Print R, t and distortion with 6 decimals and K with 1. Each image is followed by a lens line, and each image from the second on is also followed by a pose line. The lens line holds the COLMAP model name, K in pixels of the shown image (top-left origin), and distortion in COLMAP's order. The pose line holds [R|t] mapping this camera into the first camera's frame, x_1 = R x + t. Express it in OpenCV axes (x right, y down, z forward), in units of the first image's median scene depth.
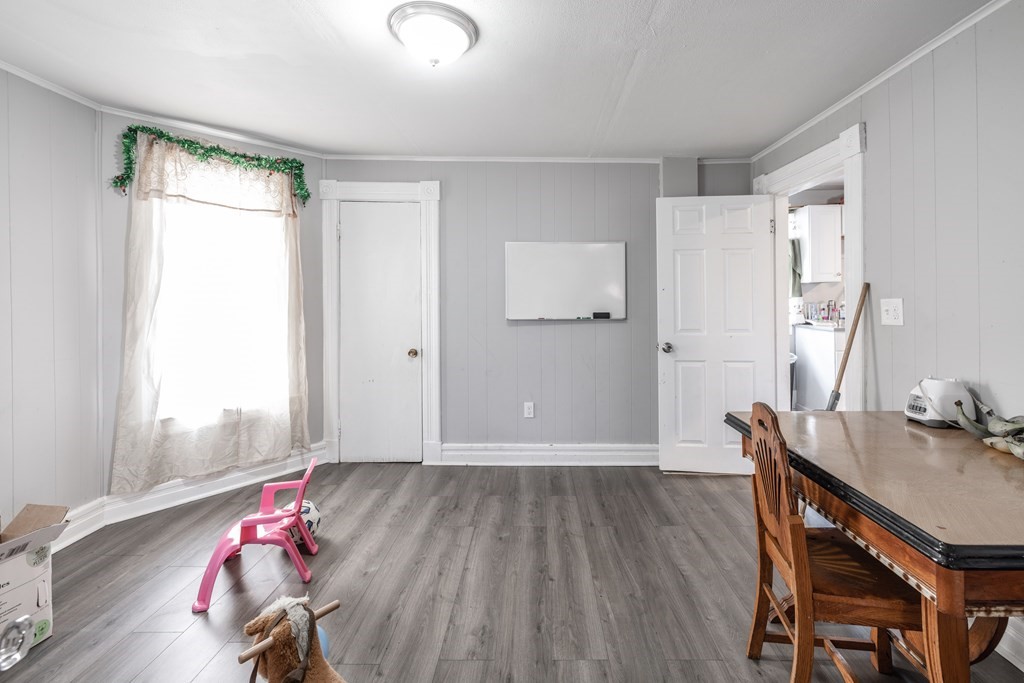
lens RADIAL K [[441.1, 0, 532.0], [0, 441.1, 290.5], [0, 0, 1]] dist [-0.001278, 0.000533]
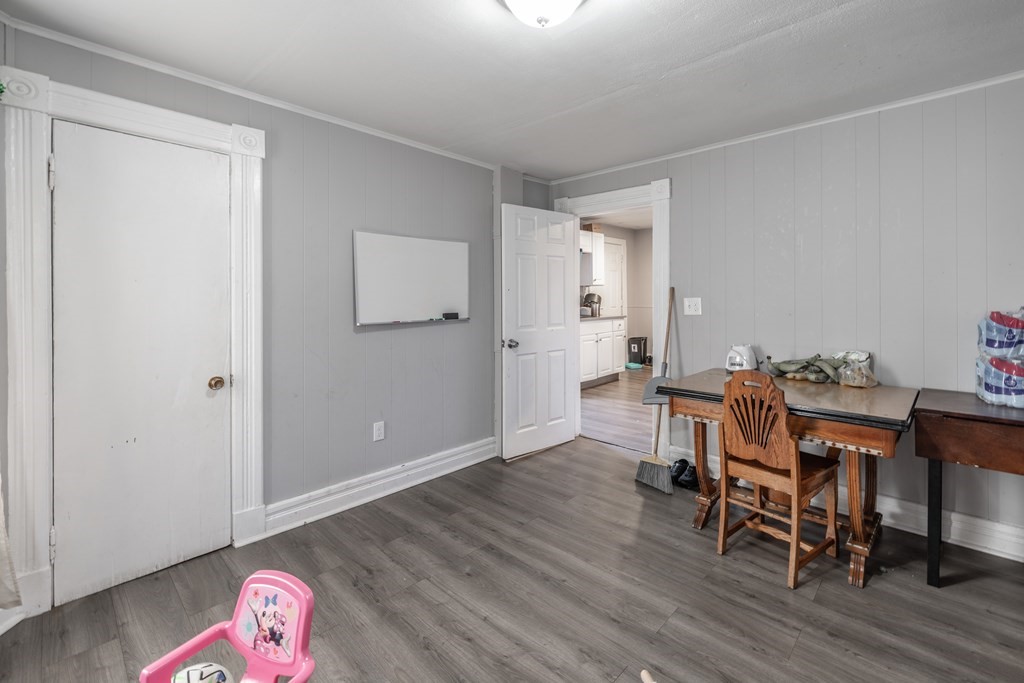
lens RADIAL K [[441.1, 0, 529.5], [0, 441.1, 290.2], [0, 0, 1]] dist [-0.001278, 0.000533]
pose [[0.688748, 0.010031, 0.724932, -0.441106], [-0.010484, 0.999938, -0.003876, 0.002250], [-0.724925, -0.004930, 0.688810, 0.223153]]
